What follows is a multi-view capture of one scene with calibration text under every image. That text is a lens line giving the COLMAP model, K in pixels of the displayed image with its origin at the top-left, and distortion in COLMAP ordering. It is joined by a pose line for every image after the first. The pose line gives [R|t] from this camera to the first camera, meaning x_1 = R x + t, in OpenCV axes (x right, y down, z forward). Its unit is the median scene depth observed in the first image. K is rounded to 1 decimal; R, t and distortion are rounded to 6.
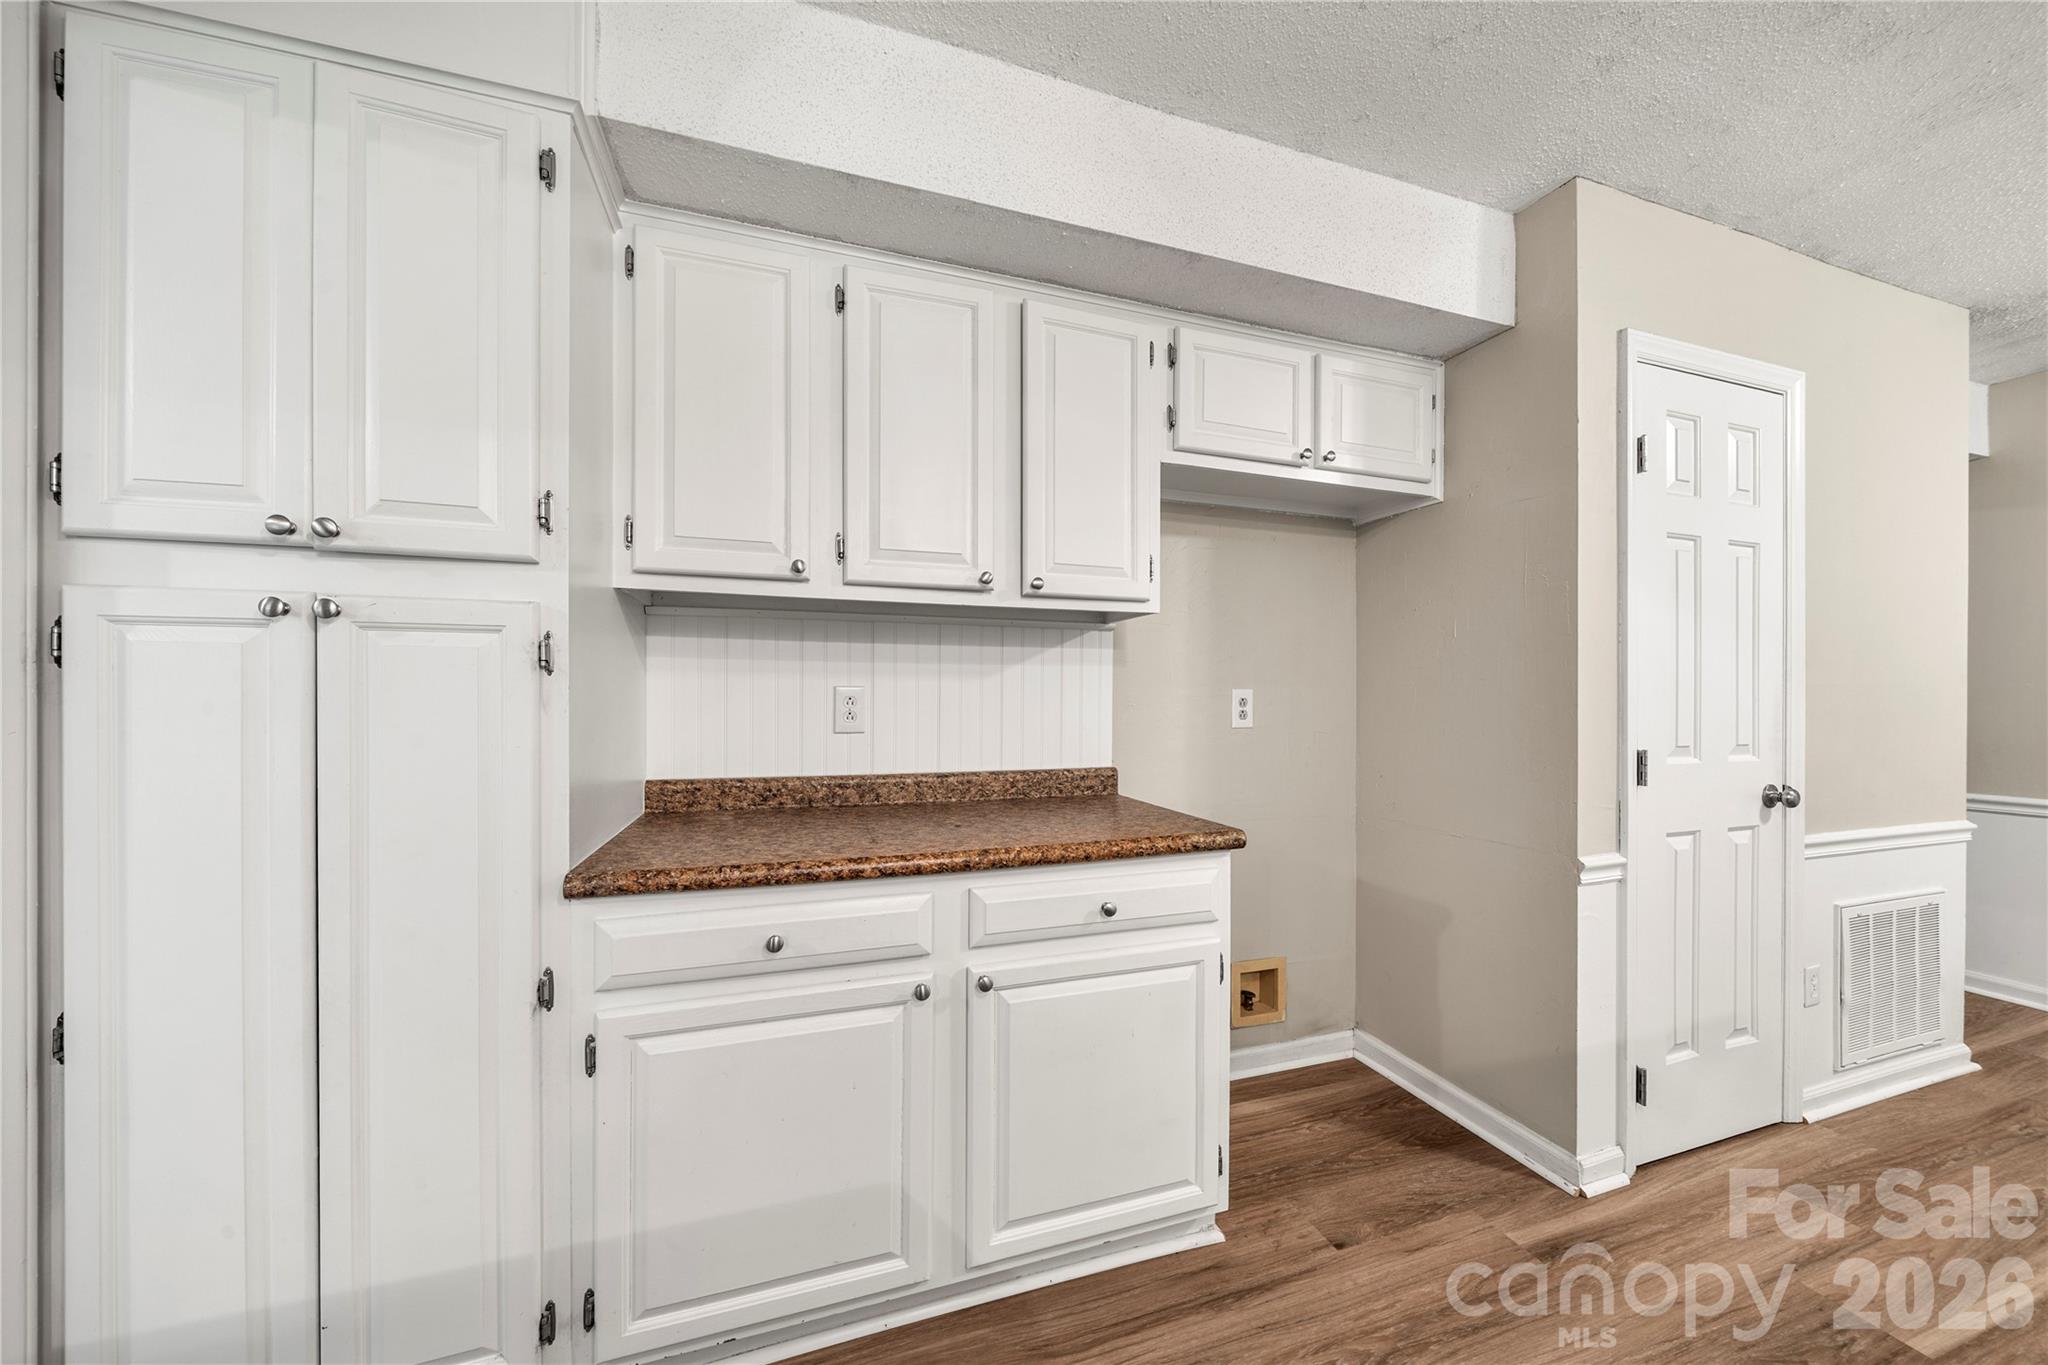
lens RADIAL K [[694.6, 0, 1028.1], [0, 694.6, 696.5], [0, 0, 1]] dist [-0.000849, -0.000029]
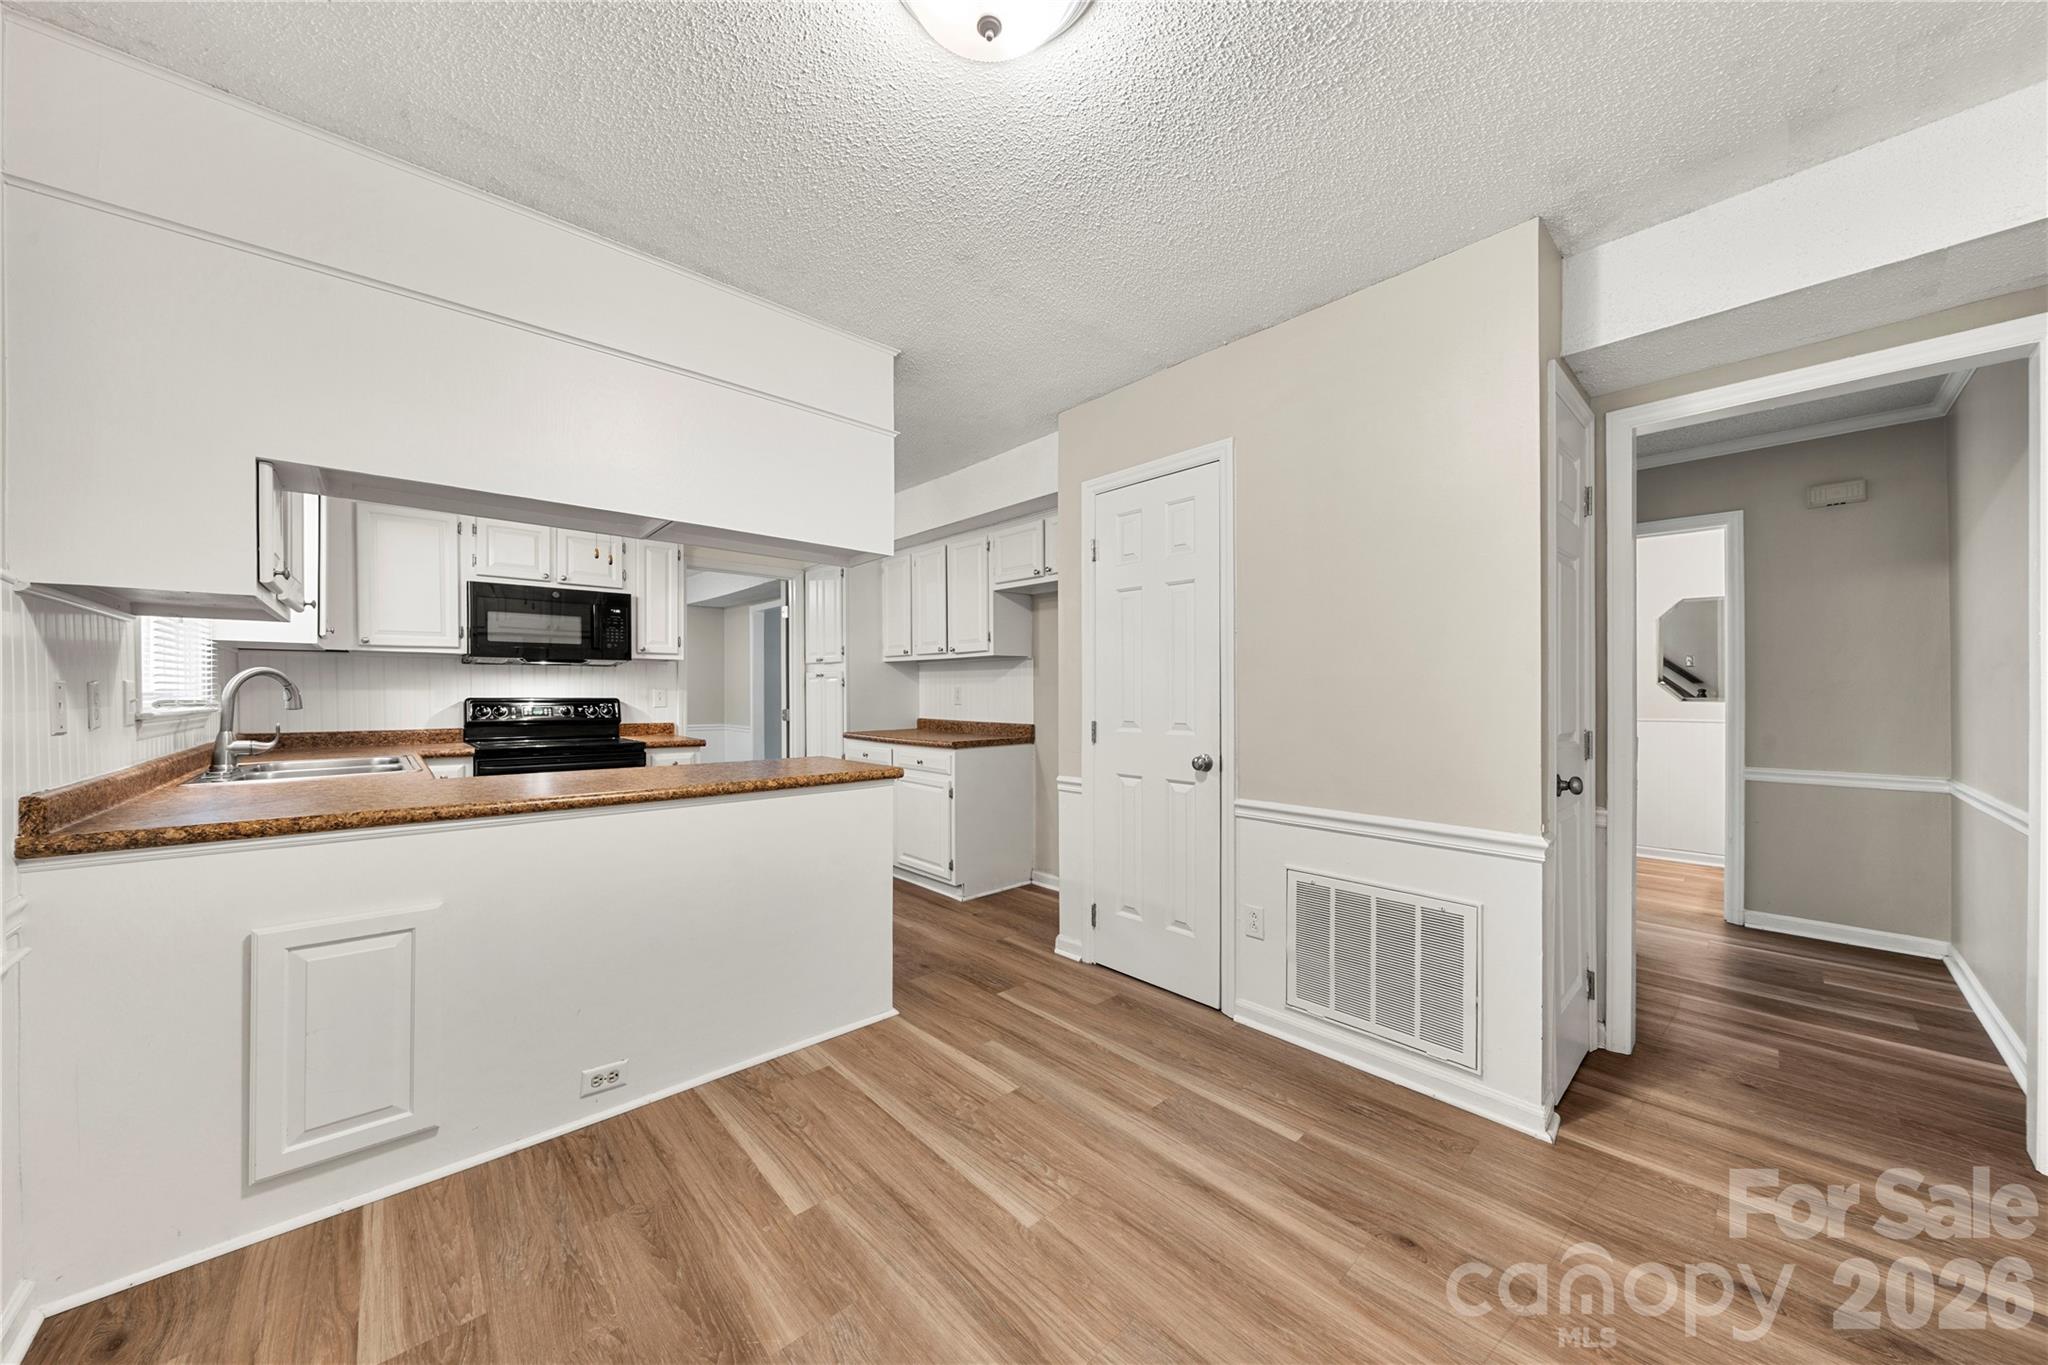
lens RADIAL K [[691.4, 0, 1013.4], [0, 691.4, 690.3], [0, 0, 1]] dist [-0.009302, -0.000089]
pose [[0.404491, -0.004555, -0.914531, 2.288075], [0.005257, 0.999983, -0.002656, 0.004853], [0.914527, -0.003734, 0.404508, 0.121651]]
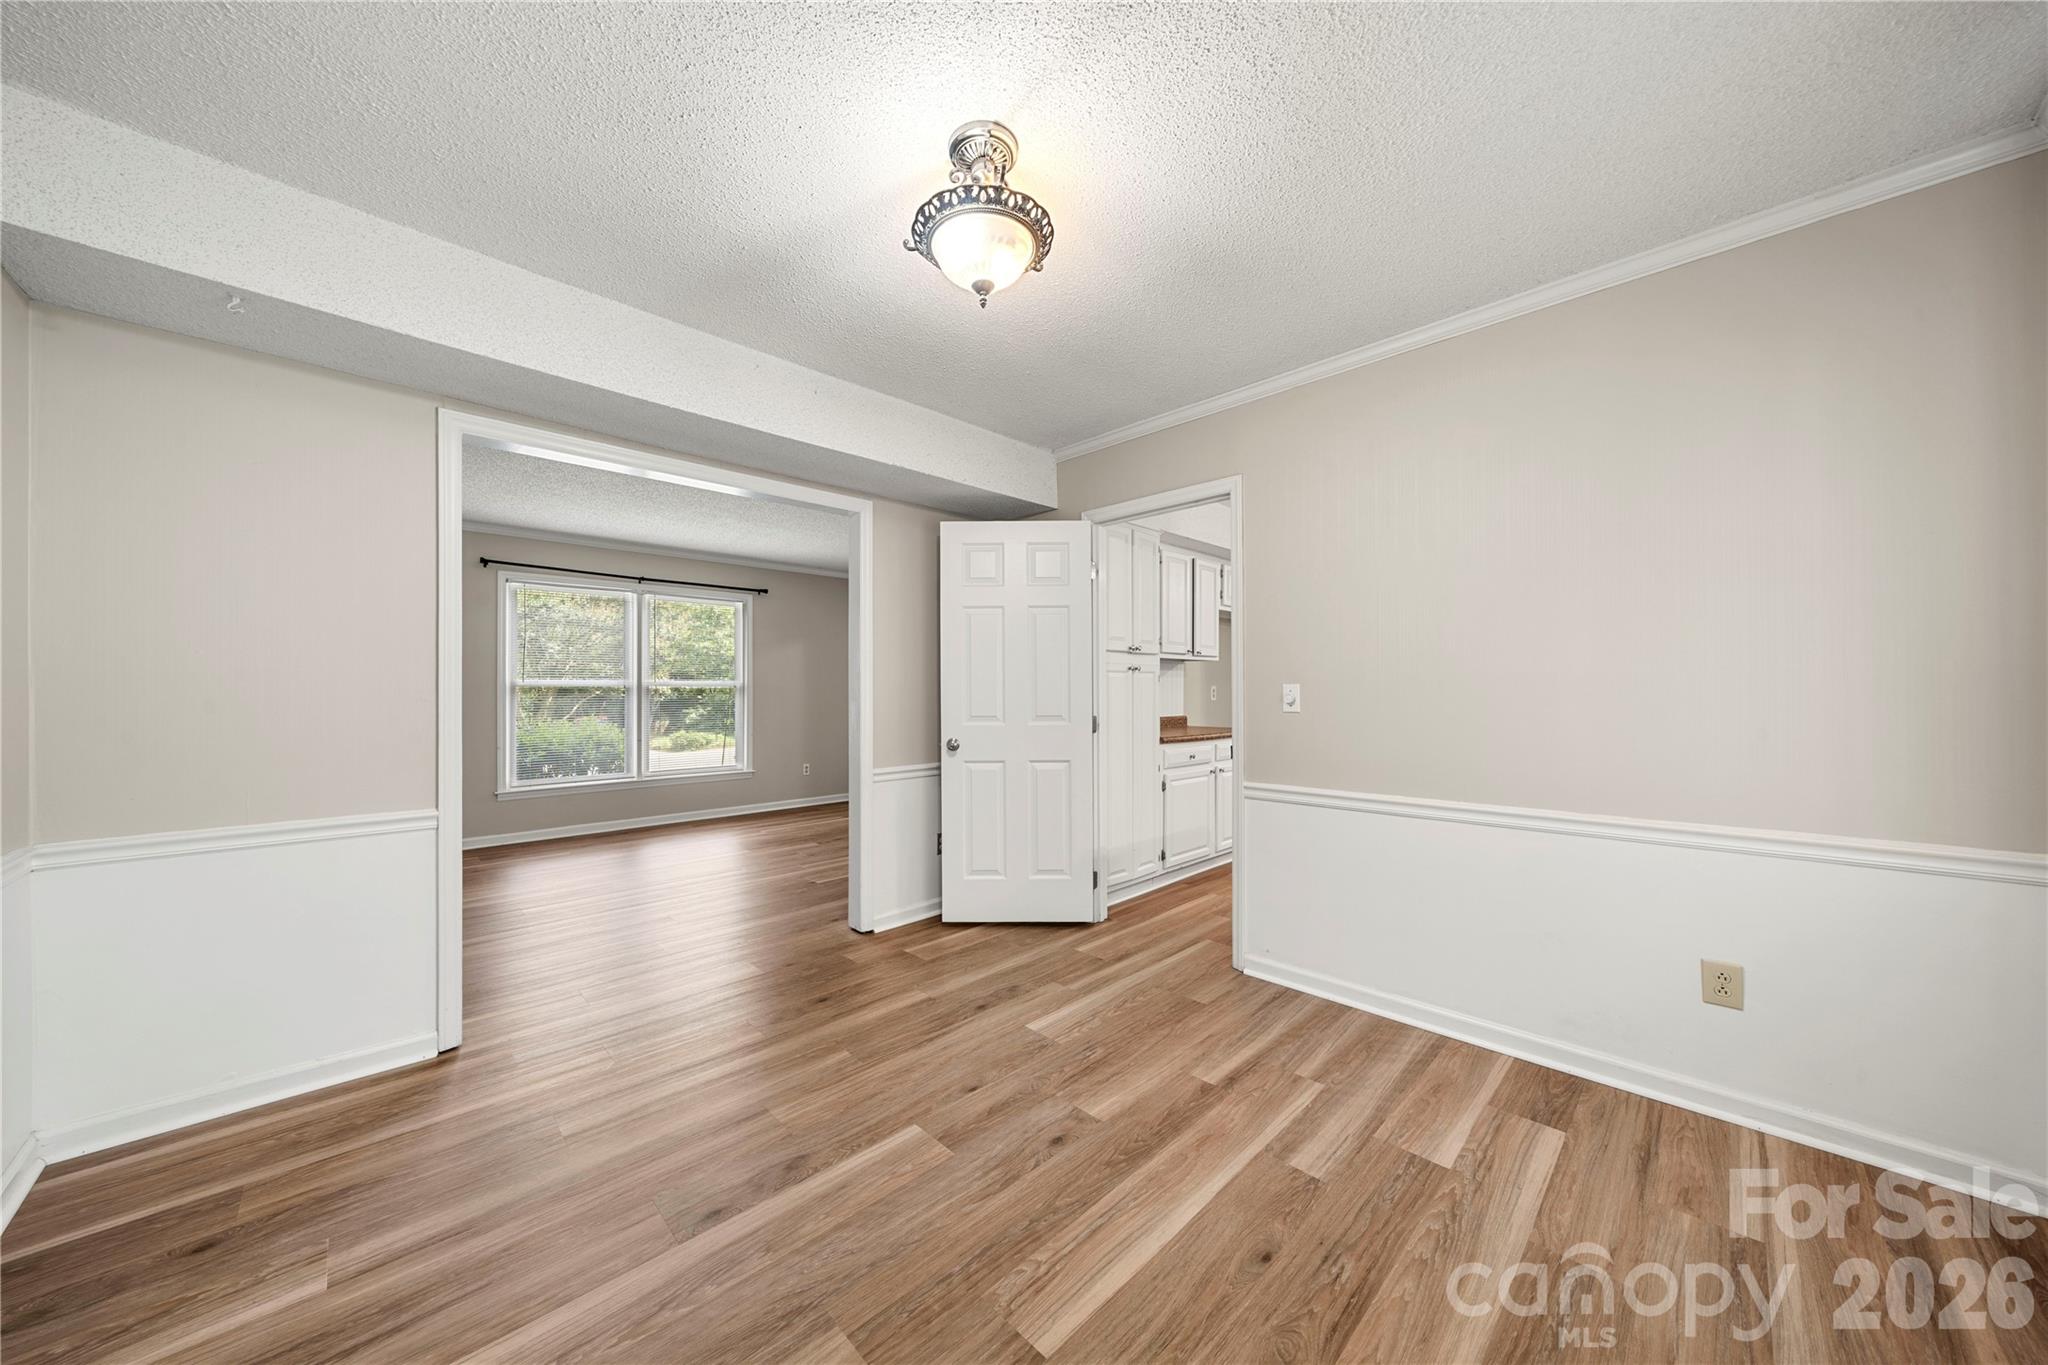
lens RADIAL K [[698.4, 0, 1026.4], [0, 698.4, 673.0], [0, 0, 1]] dist [-0.006273, -0.000099]
pose [[0.893792, 0.009853, 0.448374, -1.820894], [-0.001747, 0.999828, -0.018489, -0.011683], [-0.448479, 0.015741, 0.893655, -1.247573]]
